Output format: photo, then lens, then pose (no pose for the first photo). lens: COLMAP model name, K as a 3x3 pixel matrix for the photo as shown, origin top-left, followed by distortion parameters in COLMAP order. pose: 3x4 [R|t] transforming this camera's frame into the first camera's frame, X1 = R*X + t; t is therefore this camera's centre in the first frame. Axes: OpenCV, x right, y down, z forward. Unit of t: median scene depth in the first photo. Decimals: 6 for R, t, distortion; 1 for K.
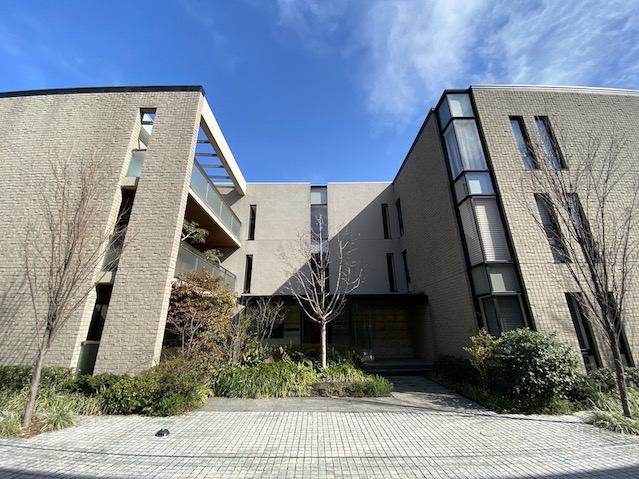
lens RADIAL K [[260.6, 0, 319.5], [0, 260.6, 239.5], [0, 0, 1]] dist [-0.003012, -0.000742]
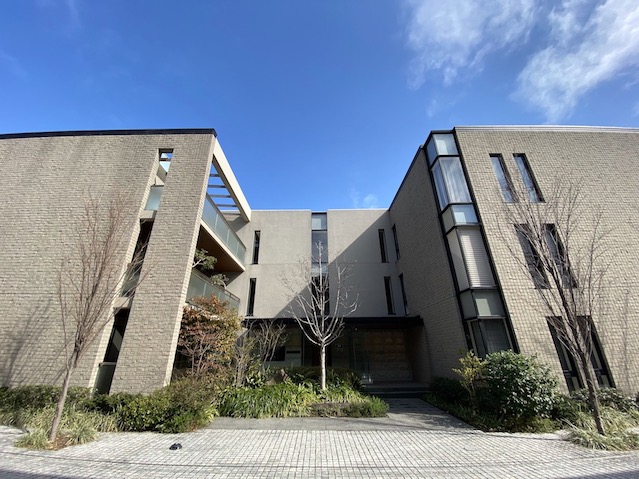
lens RADIAL K [[260.6, 0, 319.5], [0, 260.6, 239.5], [0, 0, 1]] dist [-0.003012, -0.000742]
pose [[0.999966, -0.002844, -0.007717, 0.013135], [0.002237, 0.996988, -0.077526, -0.031944], [0.007914, 0.077507, 0.996960, -0.106403]]
